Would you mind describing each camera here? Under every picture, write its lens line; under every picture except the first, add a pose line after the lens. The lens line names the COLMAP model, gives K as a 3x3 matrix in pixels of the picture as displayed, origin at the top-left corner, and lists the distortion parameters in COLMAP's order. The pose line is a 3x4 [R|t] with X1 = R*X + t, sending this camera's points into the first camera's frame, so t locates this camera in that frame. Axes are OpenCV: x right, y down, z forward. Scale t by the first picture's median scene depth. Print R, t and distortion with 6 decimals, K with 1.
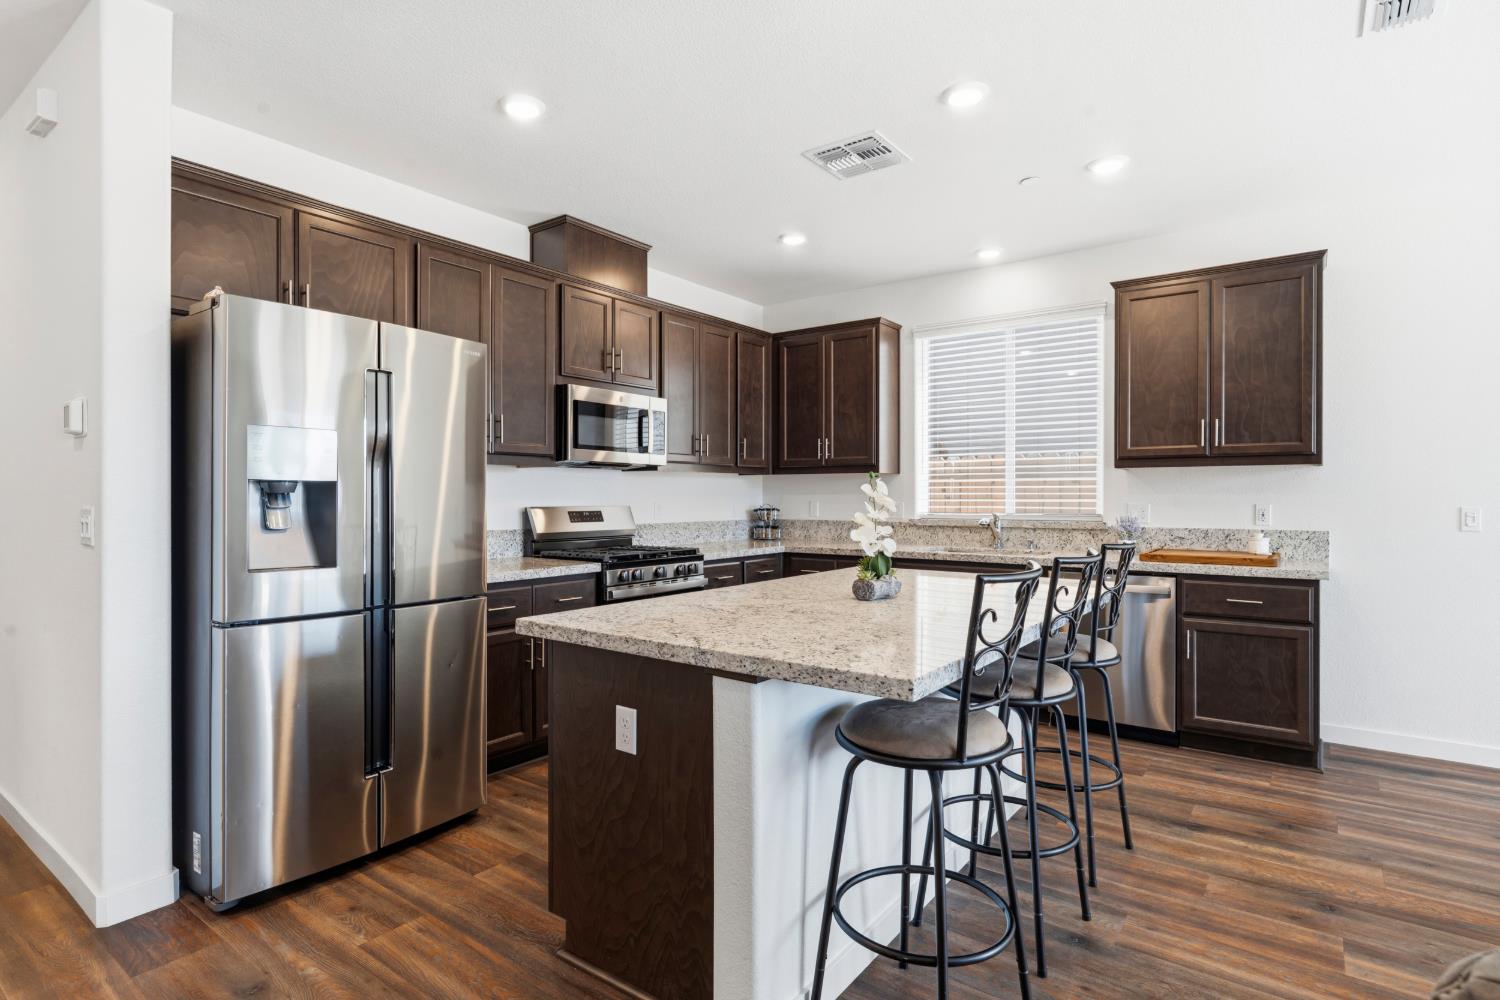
lens RADIAL K [[764.8, 0, 749.4], [0, 764.8, 496.1], [0, 0, 1]] dist [0.002442, 0.000506]
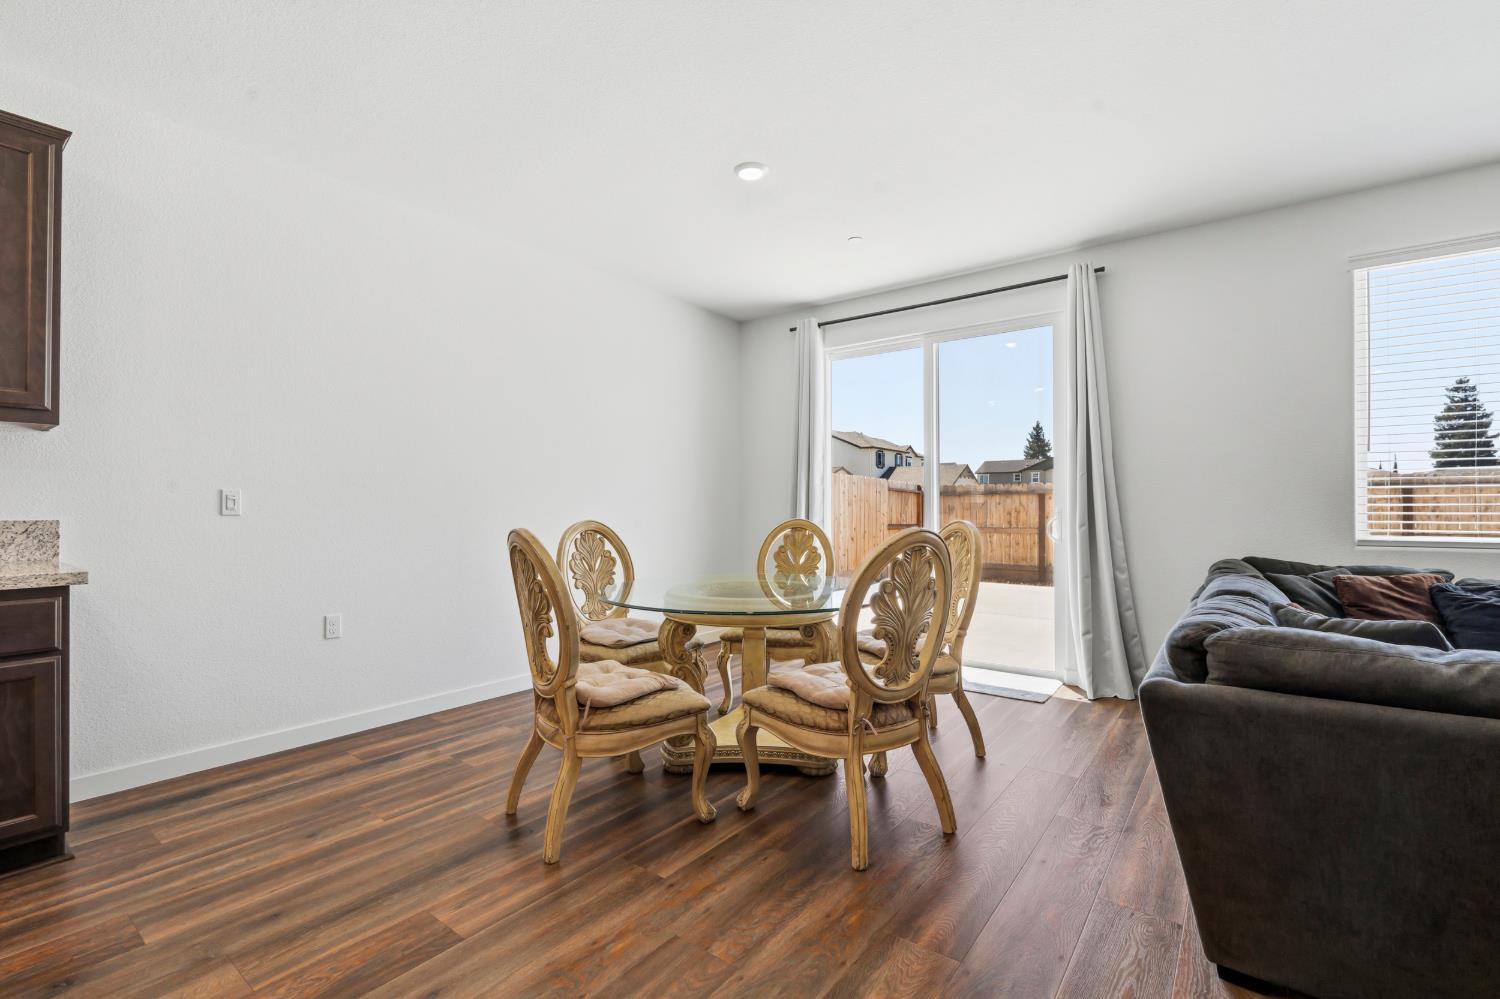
lens RADIAL K [[664.5, 0, 746.3], [0, 664.5, 502.5], [0, 0, 1]] dist [0.001257, 0.000017]
pose [[0.019520, 0.003906, 0.999802, 0.143272], [-0.001828, 0.999991, -0.003871, 0.034044], [-0.999808, -0.001753, 0.019527, 0.366066]]
